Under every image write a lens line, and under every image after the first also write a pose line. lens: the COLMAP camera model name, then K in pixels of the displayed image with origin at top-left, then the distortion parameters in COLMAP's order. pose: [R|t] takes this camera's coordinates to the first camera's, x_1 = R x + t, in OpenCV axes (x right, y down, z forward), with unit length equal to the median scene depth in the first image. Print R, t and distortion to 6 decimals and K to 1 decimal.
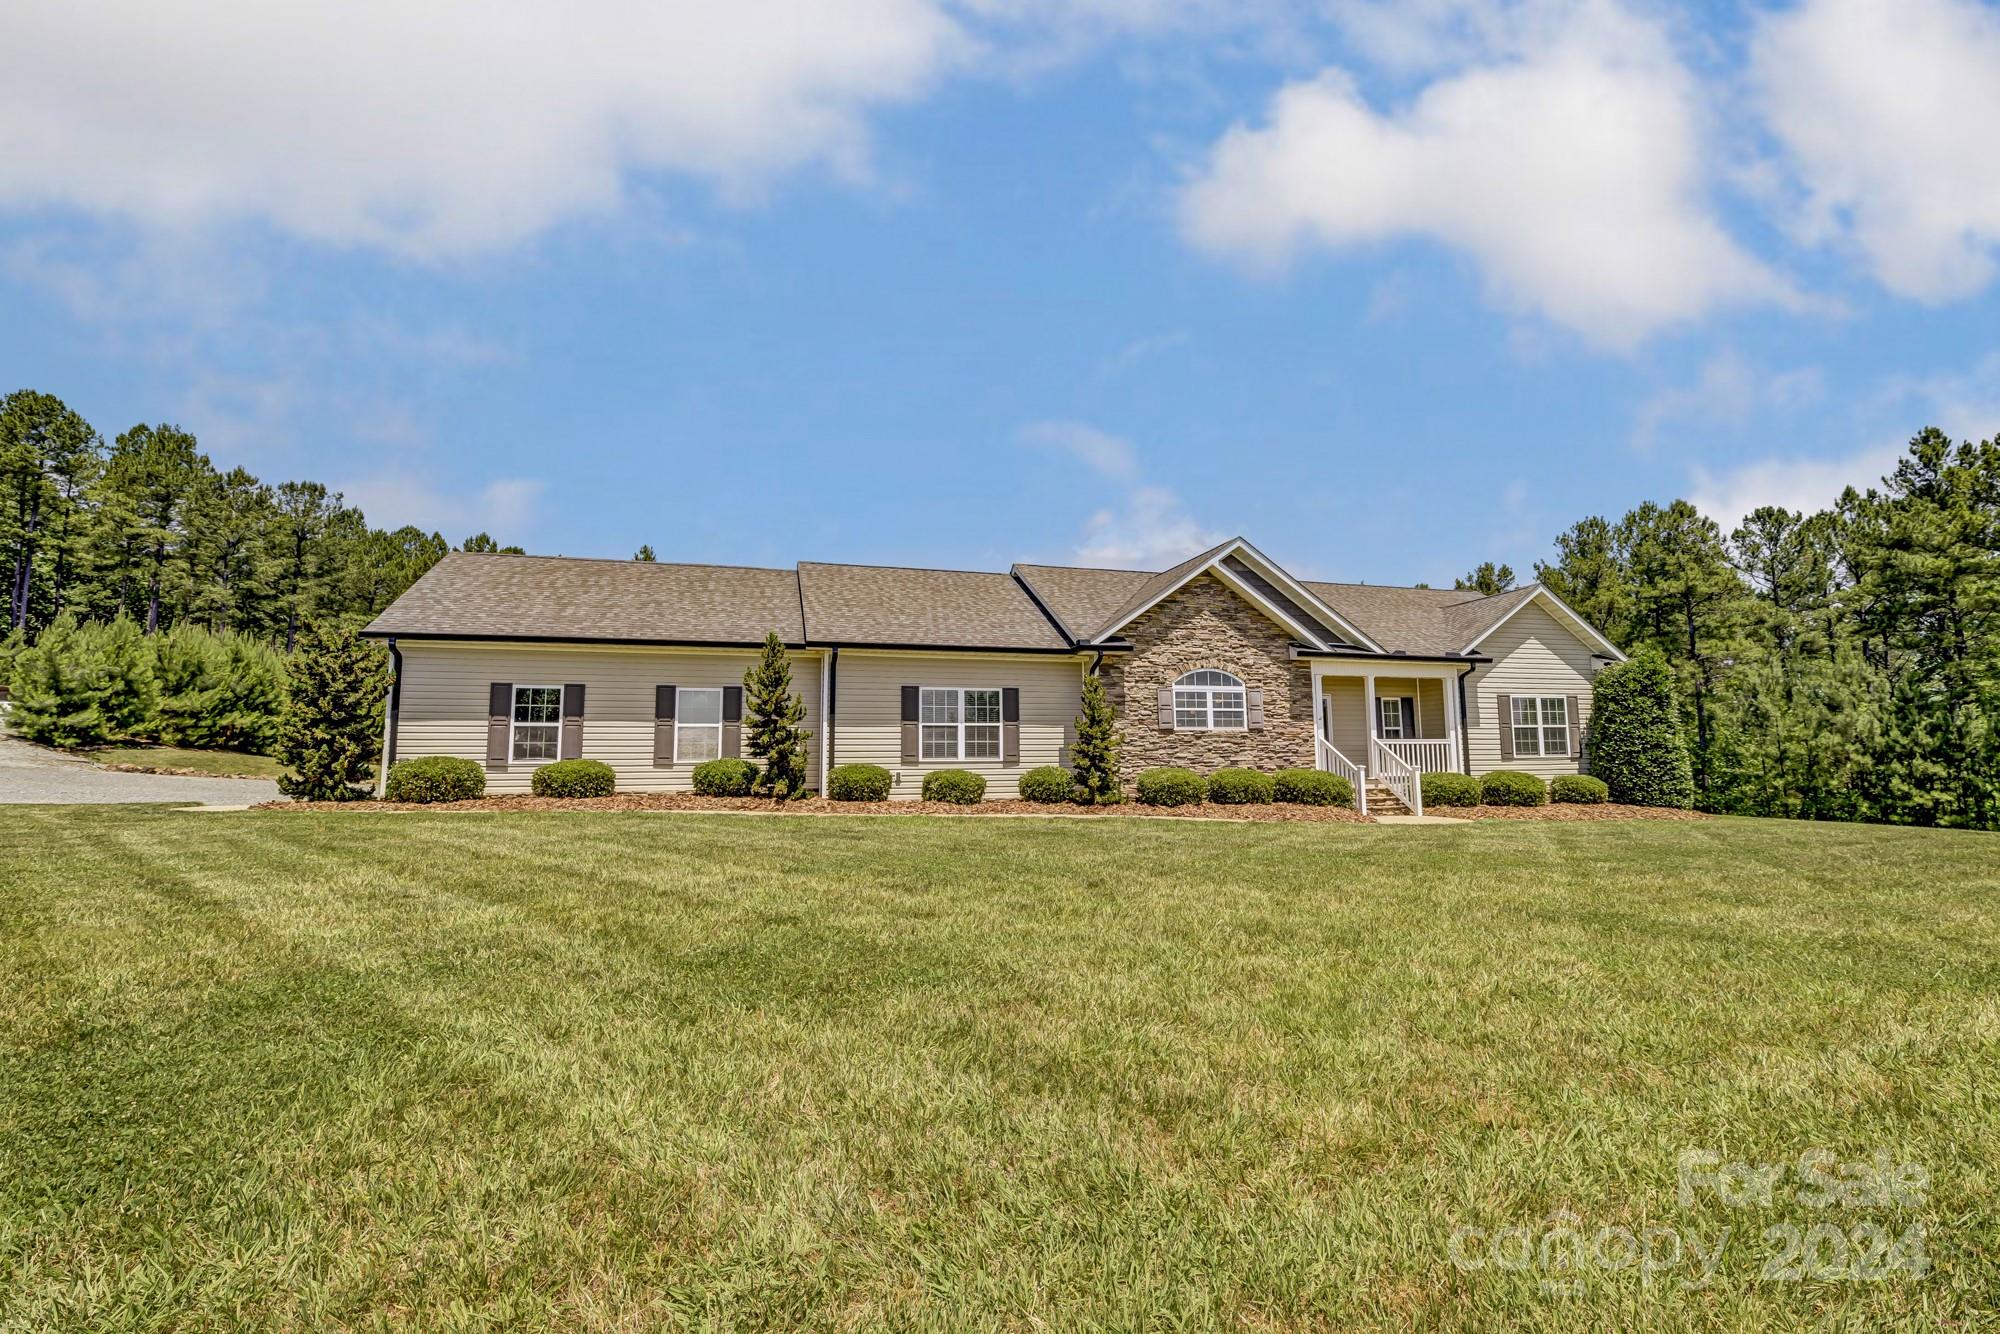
lens RADIAL K [[841.9, 0, 950.4], [0, 841.9, 738.0], [0, 0, 1]] dist [-0.010127, -0.000229]
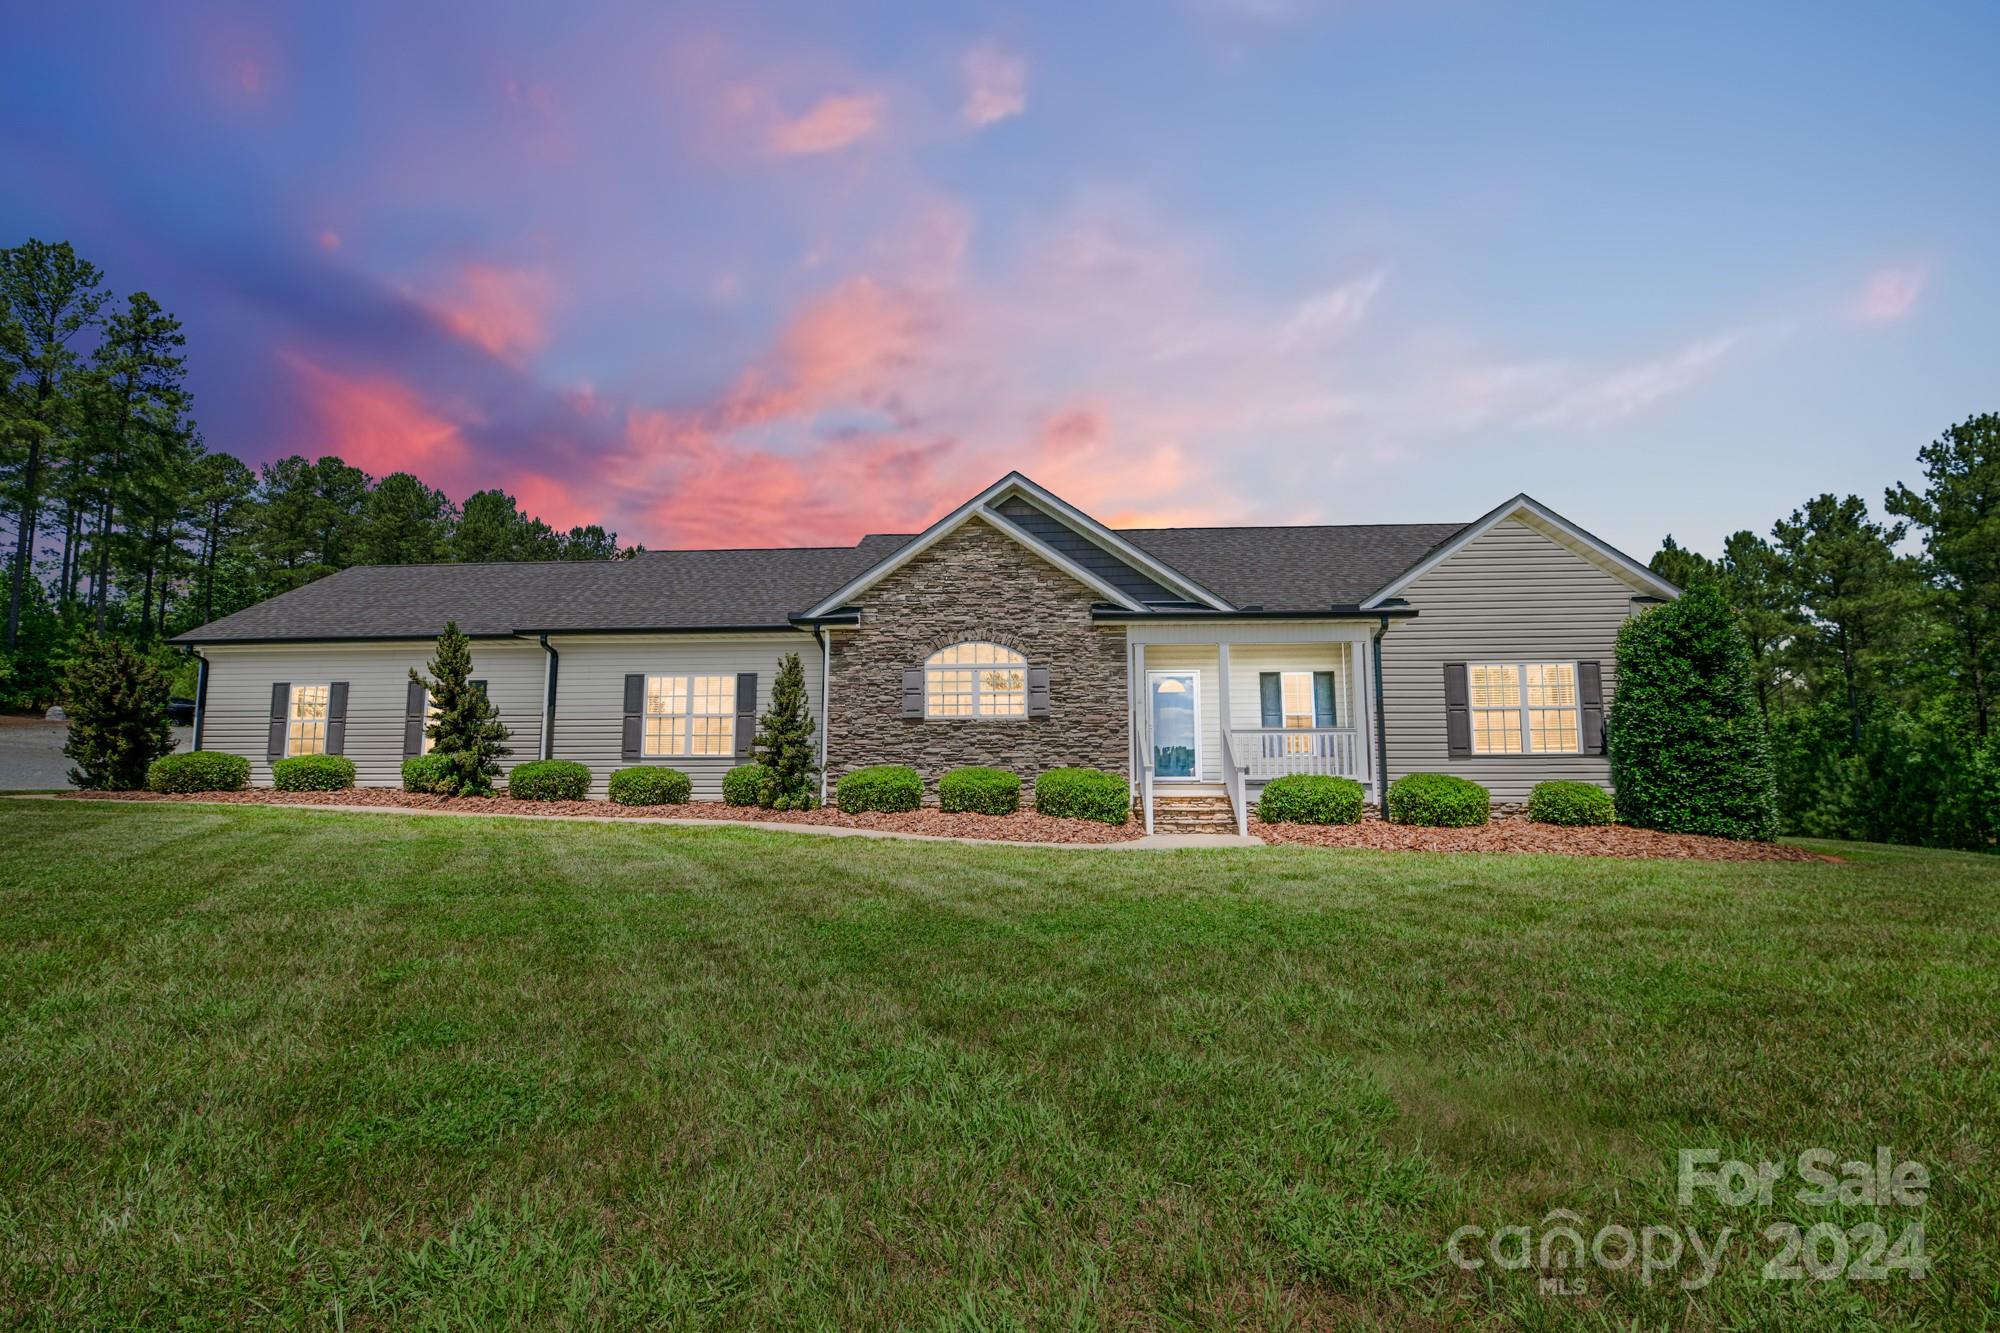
lens RADIAL K [[841.9, 0, 950.4], [0, 841.9, 737.5], [0, 0, 1]] dist [-0.010127, -0.000229]
pose [[0.946141, -0.006473, -0.323691, 0.533455], [0.004810, 0.999971, -0.005937, 0.012429], [0.323720, 0.004060, 0.946144, 0.238586]]
